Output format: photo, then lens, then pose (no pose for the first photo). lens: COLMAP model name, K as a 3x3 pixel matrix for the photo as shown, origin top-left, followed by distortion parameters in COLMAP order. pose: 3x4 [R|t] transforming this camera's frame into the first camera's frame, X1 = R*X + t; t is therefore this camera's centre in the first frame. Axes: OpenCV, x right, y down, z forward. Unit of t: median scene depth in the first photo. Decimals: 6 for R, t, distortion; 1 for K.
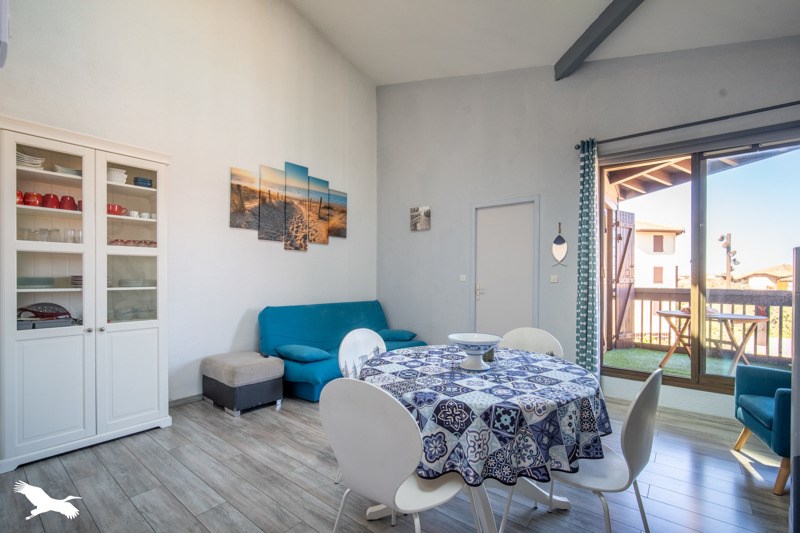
lens RADIAL K [[357.2, 0, 404.2], [0, 357.2, 274.3], [0, 0, 1]] dist [-0.002829, 0.000383]
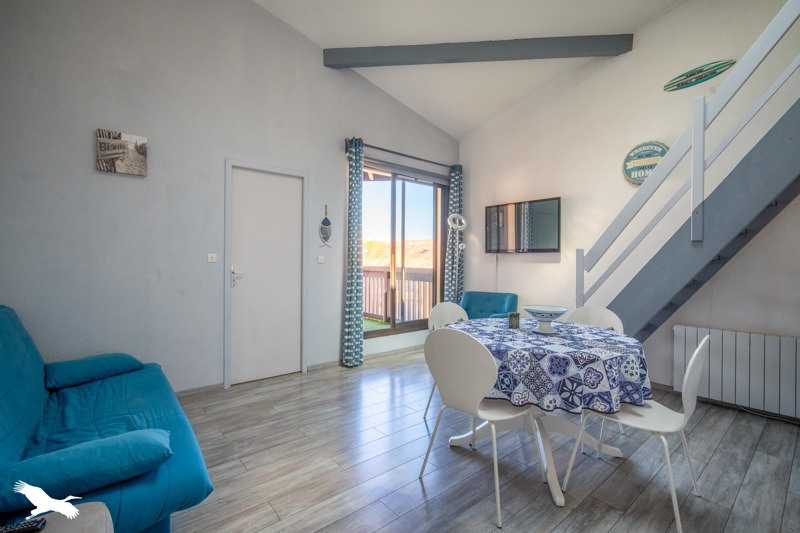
lens RADIAL K [[357.2, 0, 398.6], [0, 357.2, 262.3], [0, 0, 1]] dist [-0.002829, 0.000383]
pose [[0.189769, -0.006544, 0.981807, -0.514682], [-0.006059, 0.999951, 0.007836, 0.012275], [-0.981810, -0.007436, 0.189720, 0.548168]]
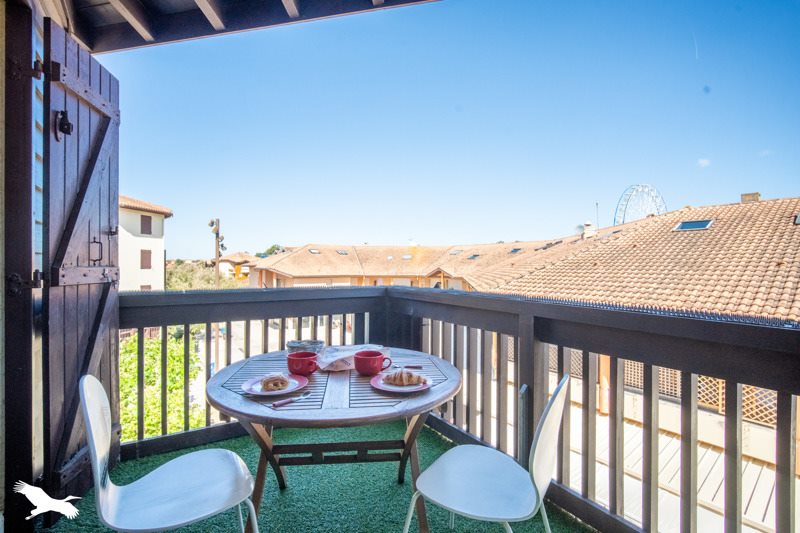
lens RADIAL K [[357.2, 0, 404.9], [0, 357.2, 264.6], [0, 0, 1]] dist [-0.002829, 0.000383]
pose [[0.314020, -0.007387, 0.949388, 0.355356], [-0.007254, 0.999922, 0.010180, 0.002486], [-0.949389, -0.010084, 0.313942, 0.550959]]
